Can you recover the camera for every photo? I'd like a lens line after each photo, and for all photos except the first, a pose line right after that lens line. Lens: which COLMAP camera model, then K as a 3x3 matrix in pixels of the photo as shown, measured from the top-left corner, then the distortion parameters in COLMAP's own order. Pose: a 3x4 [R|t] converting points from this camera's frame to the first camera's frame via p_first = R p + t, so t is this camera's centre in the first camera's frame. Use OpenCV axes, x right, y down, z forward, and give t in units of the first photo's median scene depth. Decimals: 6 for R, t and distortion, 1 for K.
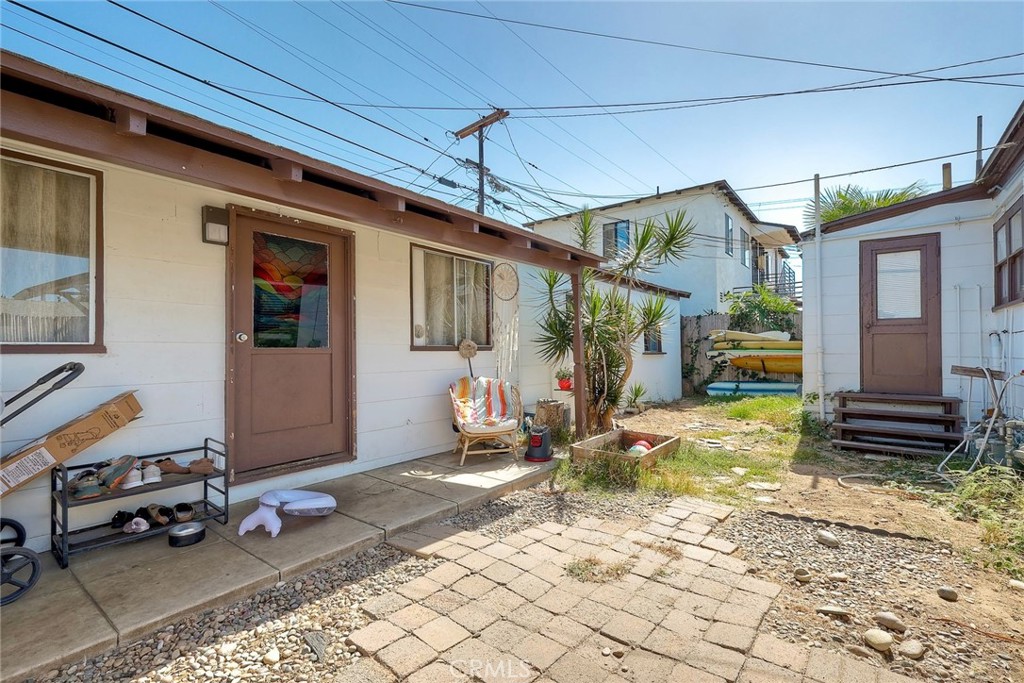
lens RADIAL K [[458.7, 0, 507.2], [0, 458.7, 347.1], [0, 0, 1]] dist [0.001721, -0.000105]
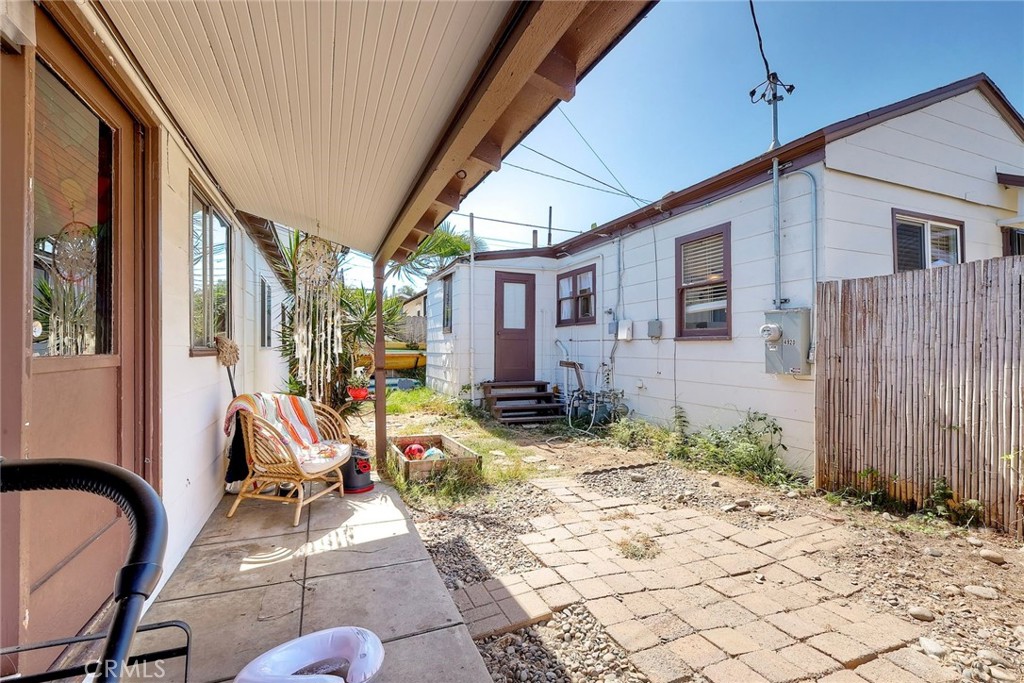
lens RADIAL K [[458.7, 0, 507.2], [0, 458.7, 347.1], [0, 0, 1]] dist [0.001721, -0.000105]
pose [[0.495613, 0.003729, 0.868536, -0.654142], [-0.009925, 0.999950, 0.001370, -0.012050], [-0.868487, -0.009300, 0.495625, 0.478965]]
